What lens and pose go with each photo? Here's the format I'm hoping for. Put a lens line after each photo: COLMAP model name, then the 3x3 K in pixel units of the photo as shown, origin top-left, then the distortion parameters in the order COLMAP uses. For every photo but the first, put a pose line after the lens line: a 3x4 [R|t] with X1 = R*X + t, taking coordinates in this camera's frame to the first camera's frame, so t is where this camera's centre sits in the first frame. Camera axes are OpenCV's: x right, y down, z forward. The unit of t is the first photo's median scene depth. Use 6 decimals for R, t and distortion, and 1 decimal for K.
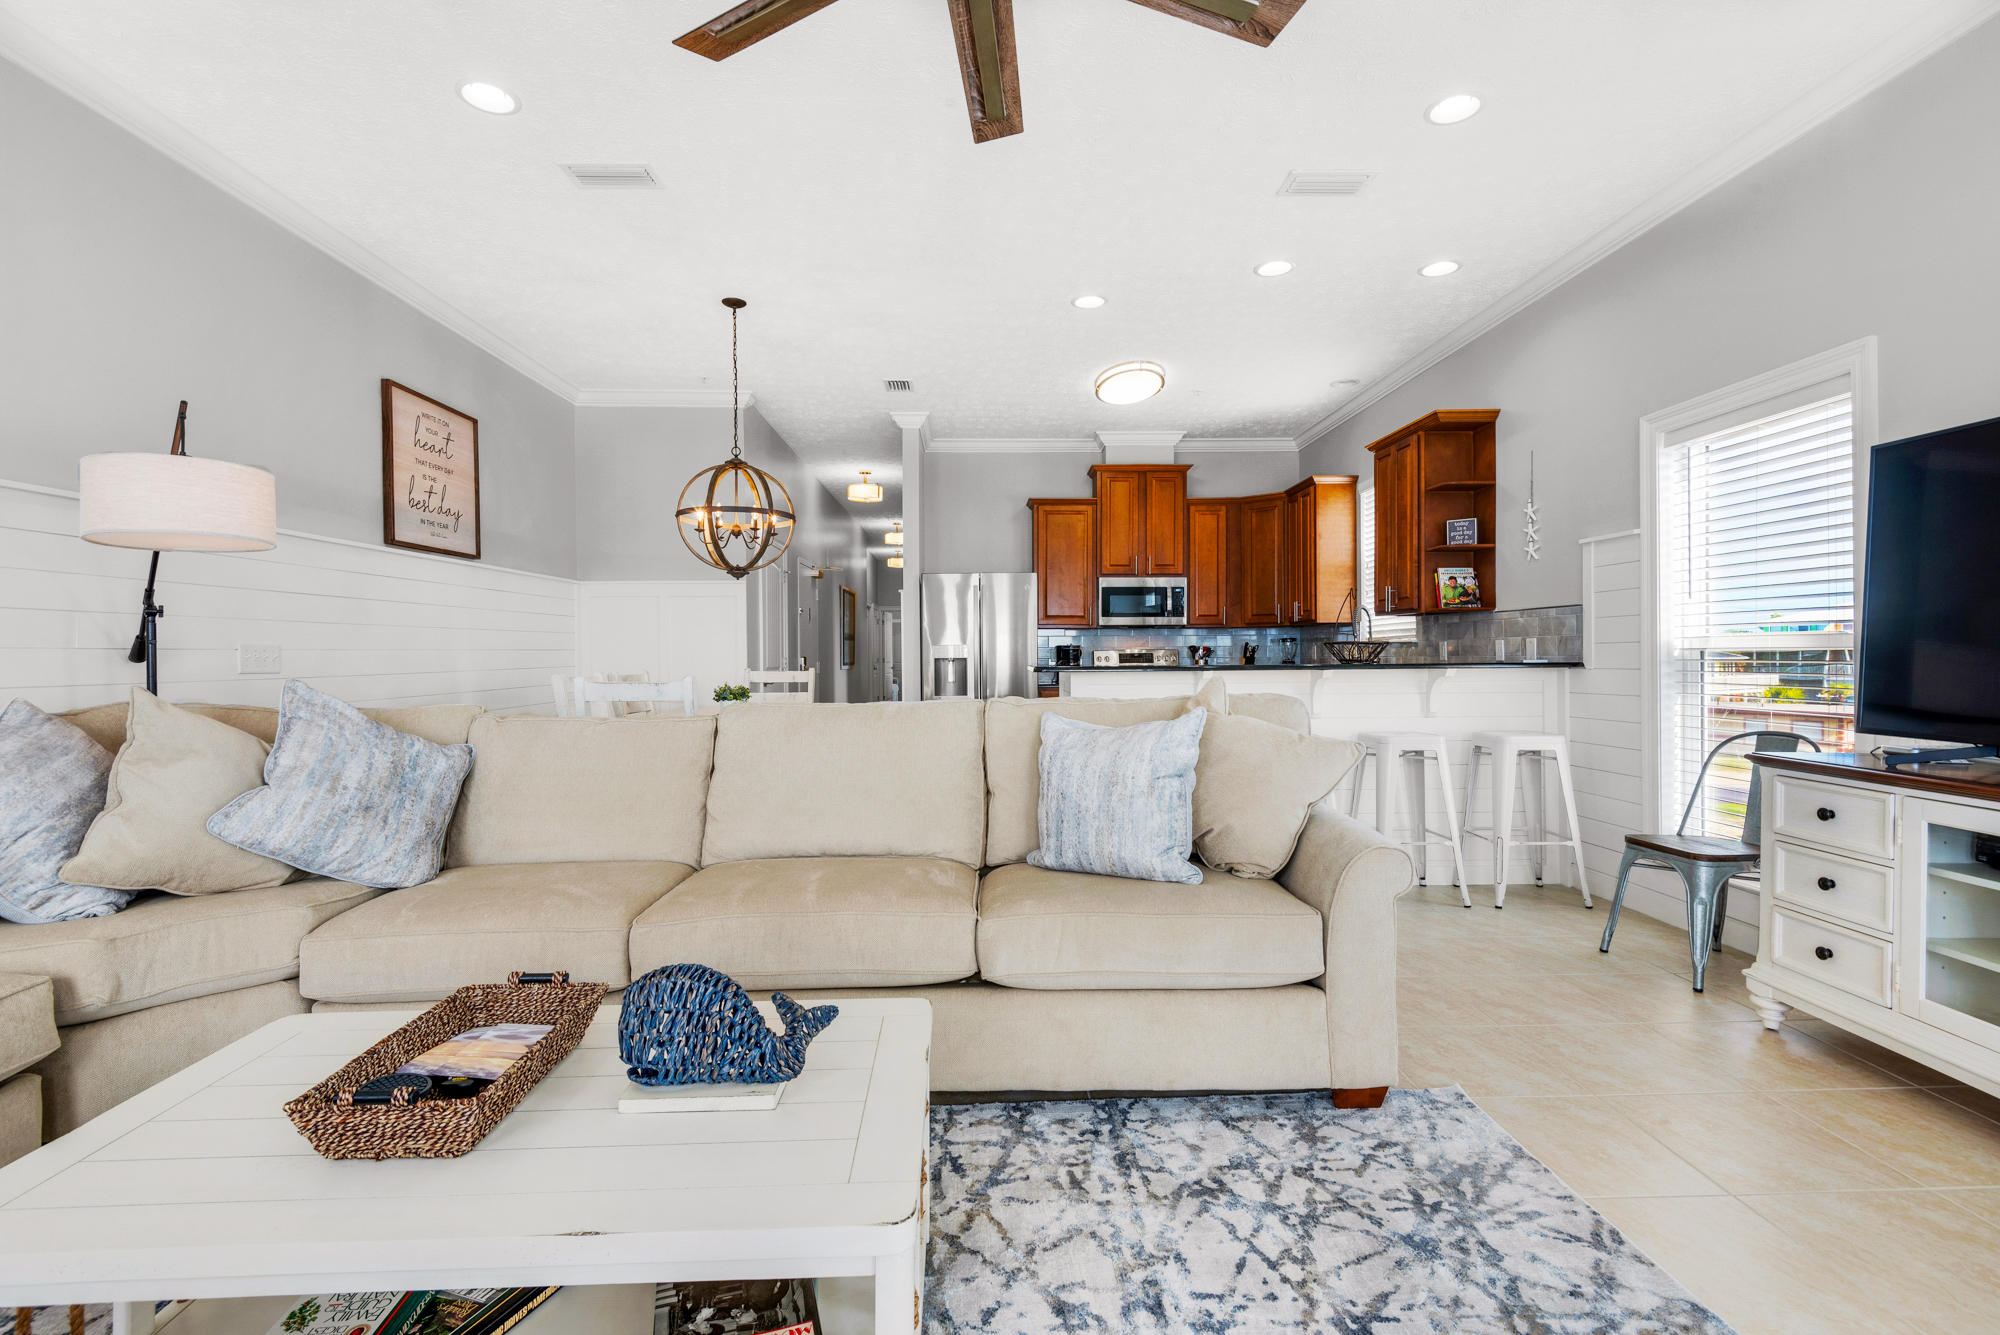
lens RADIAL K [[920.4, 0, 1013.5], [0, 920.4, 656.0], [0, 0, 1]] dist [0.012591, -0.009234]
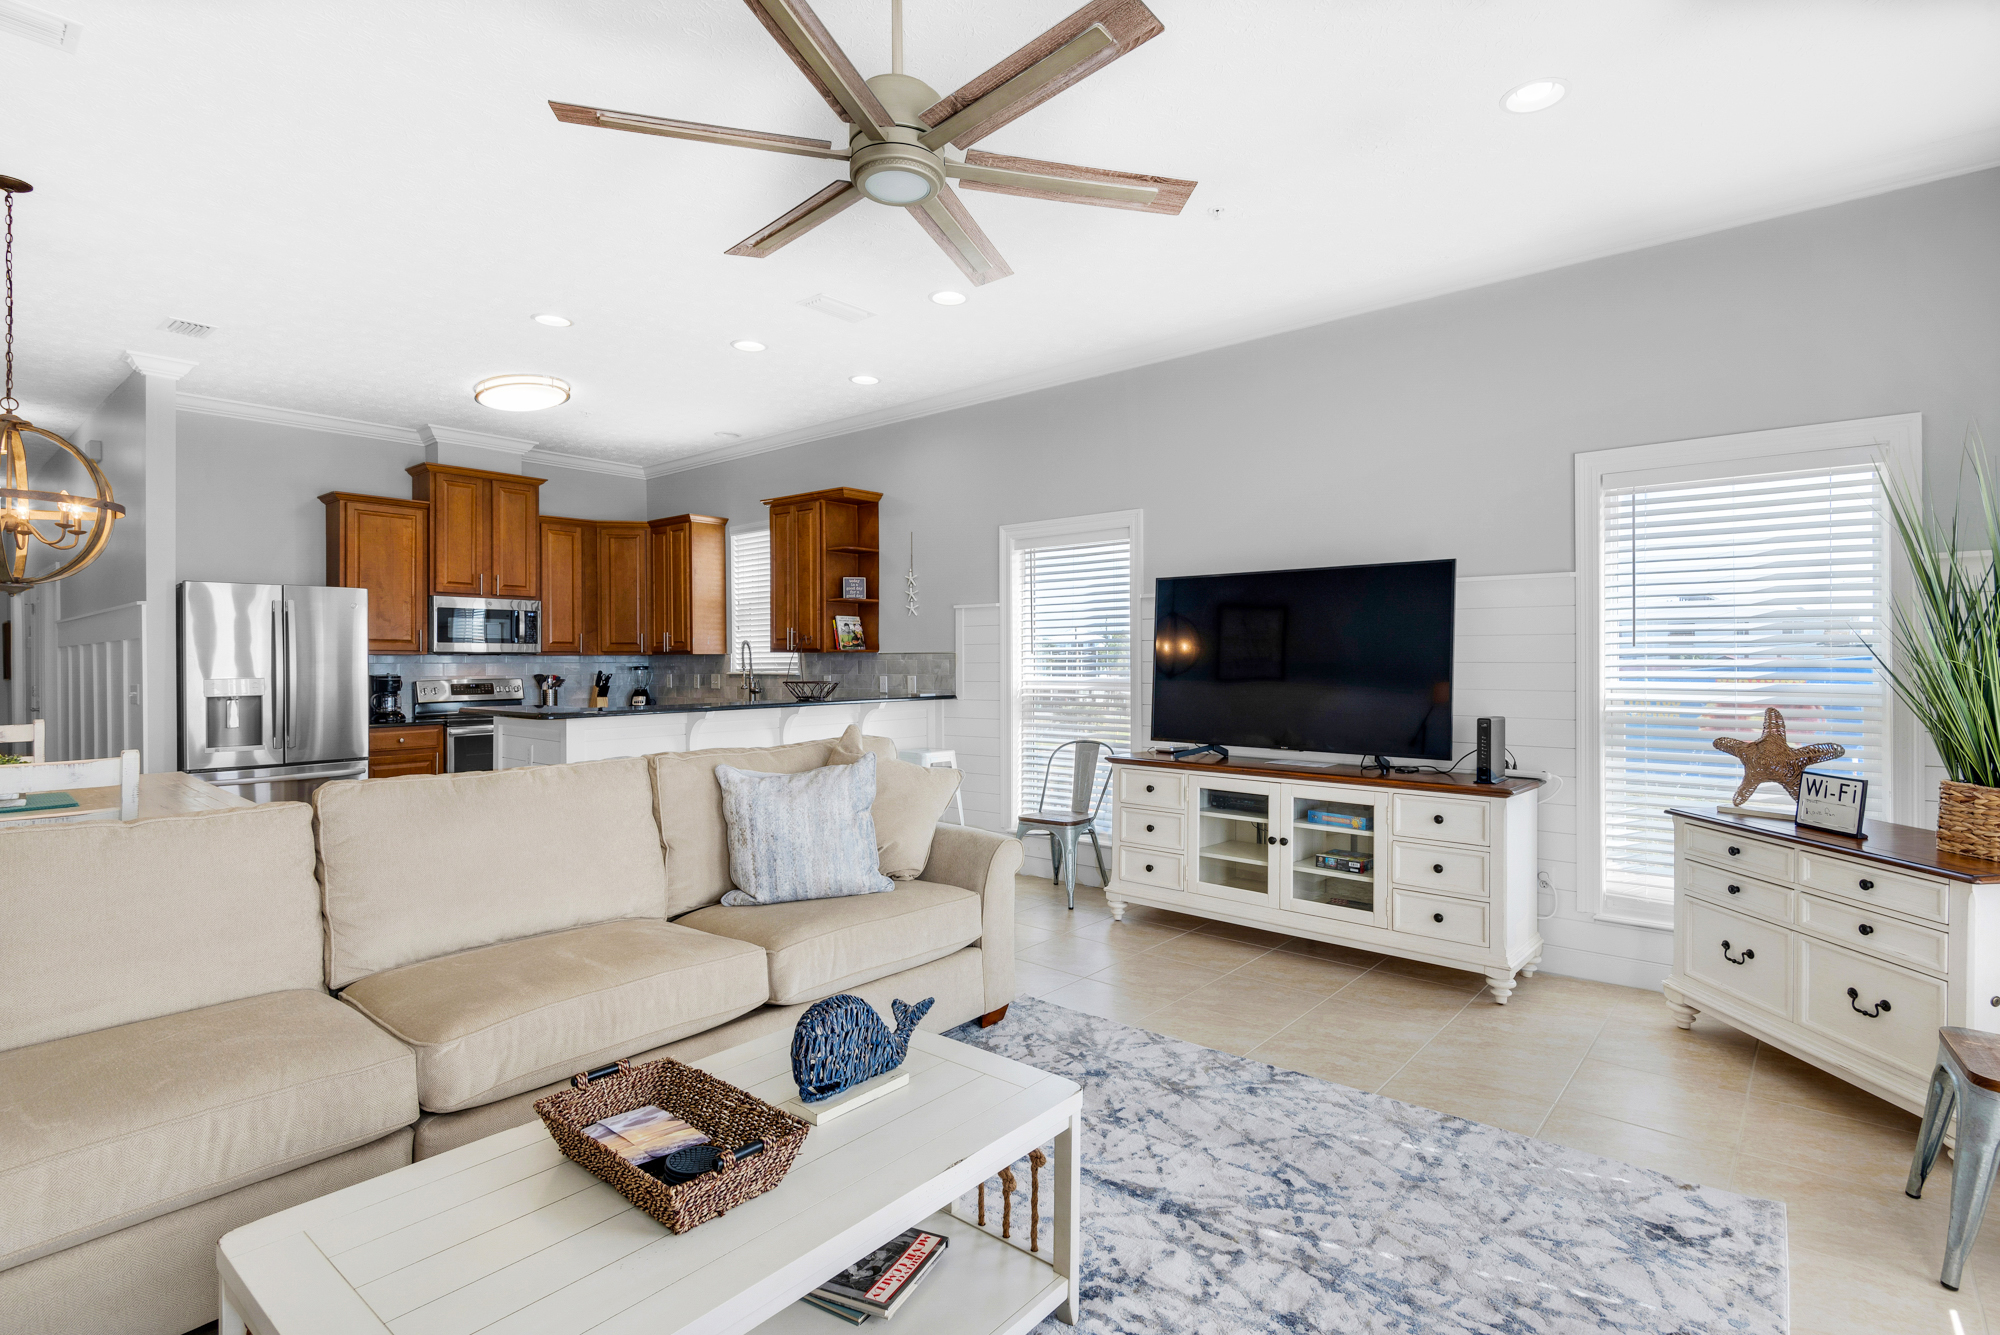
lens RADIAL K [[977.5, 0, 1013.4], [0, 977.5, 666.6], [0, 0, 1]] dist [0.025189, 0.000057]
pose [[0.656358, -0.002637, 0.754445, -0.420210], [-0.001379, 0.999988, 0.004695, -0.042162], [-0.754448, -0.004122, 0.656347, -0.015354]]
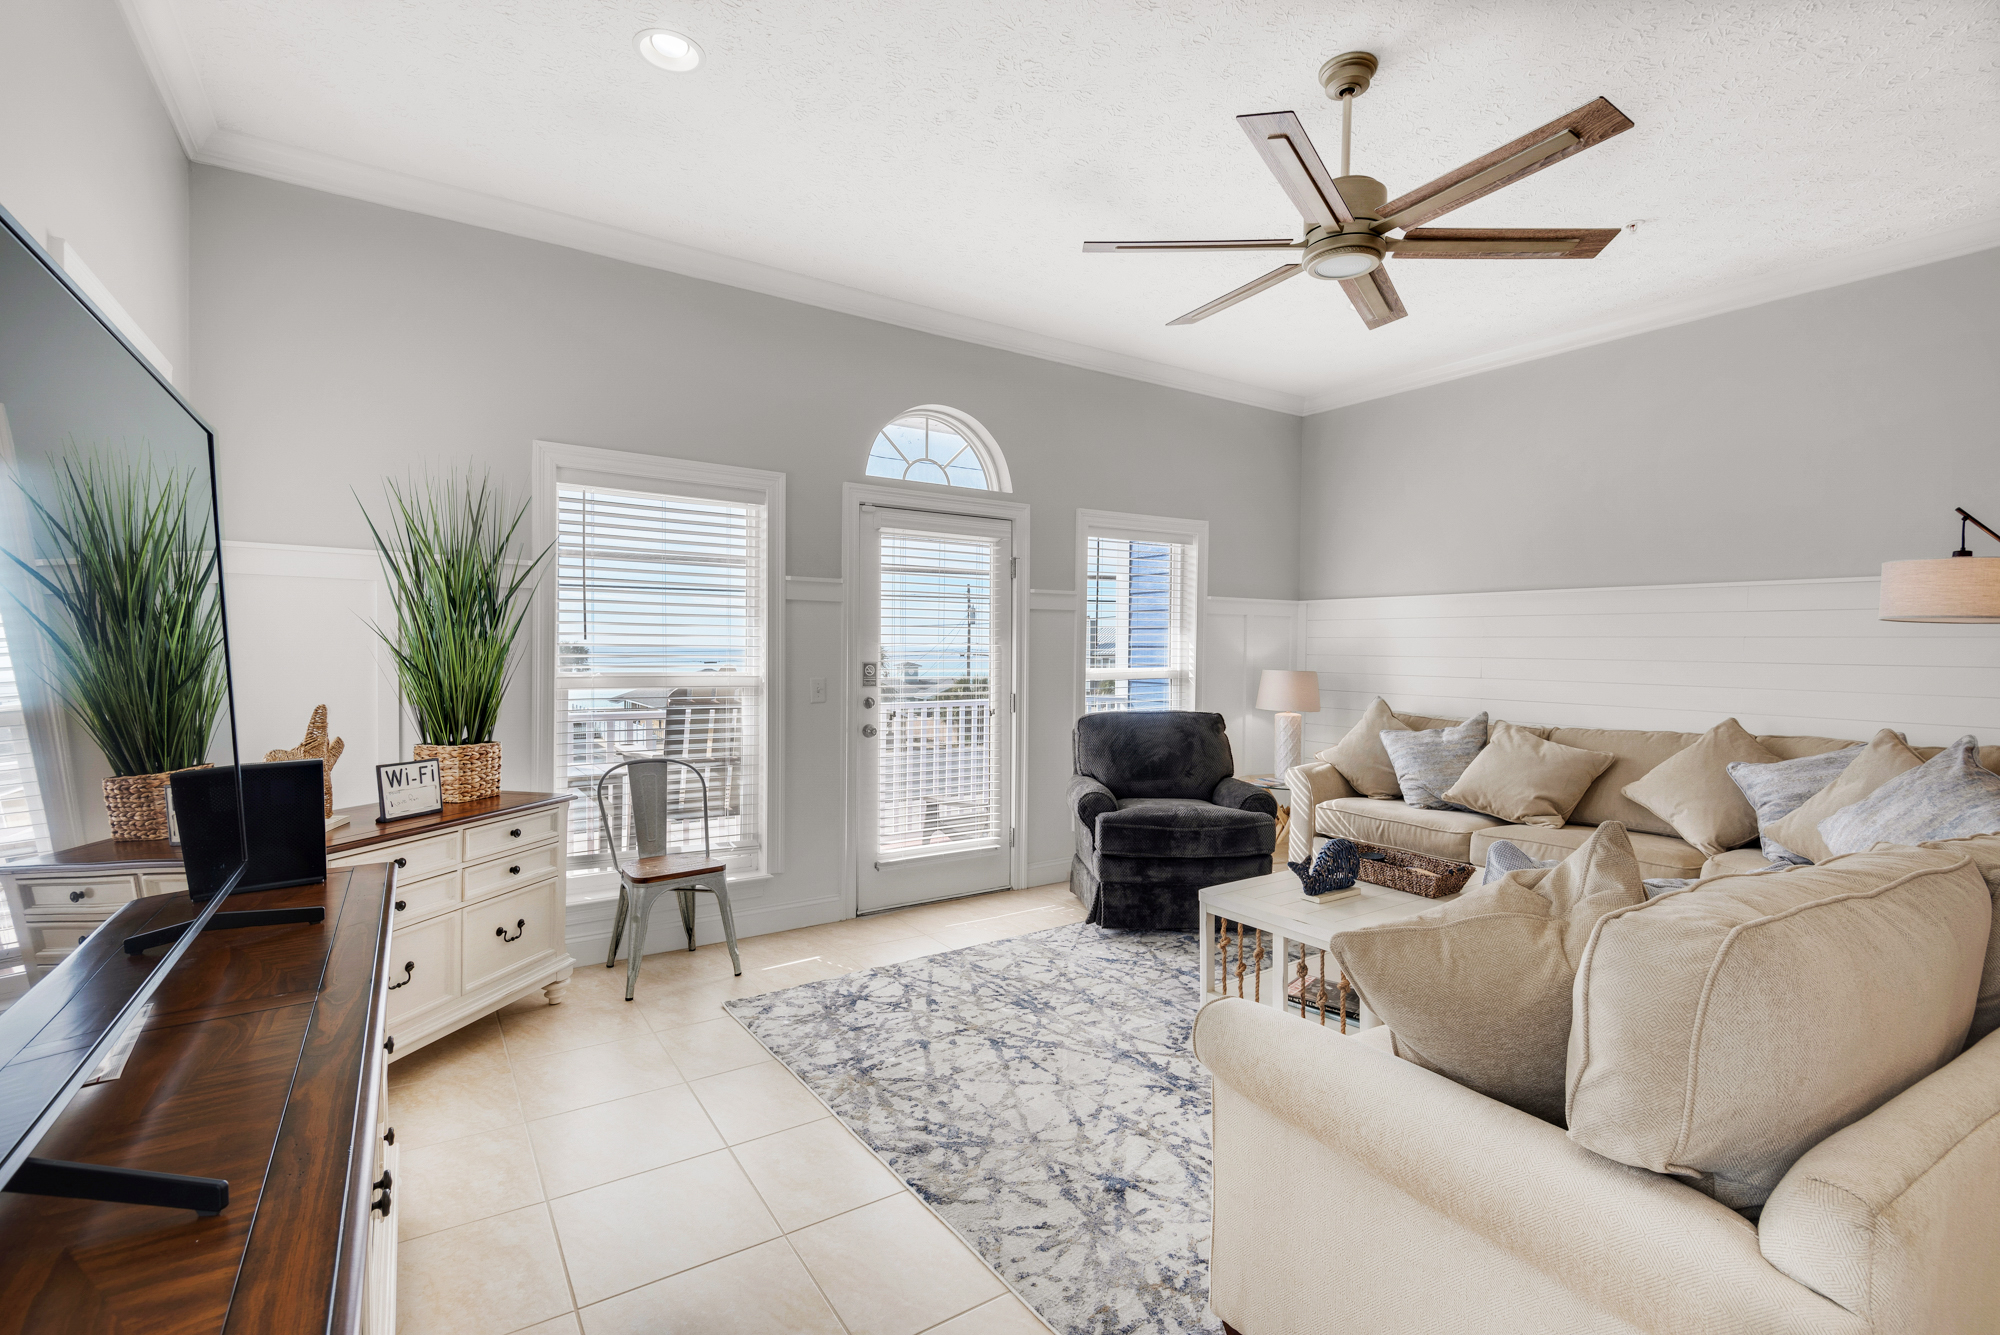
lens RADIAL K [[920.4, 0, 993.1], [0, 920.4, 659.1], [0, 0, 1]] dist [0.012591, -0.009234]
pose [[-0.850350, 0.008685, -0.526146, 0.550377], [0.000687, 0.999881, 0.015393, -0.048299], [0.526217, 0.012728, -0.850255, 0.869018]]
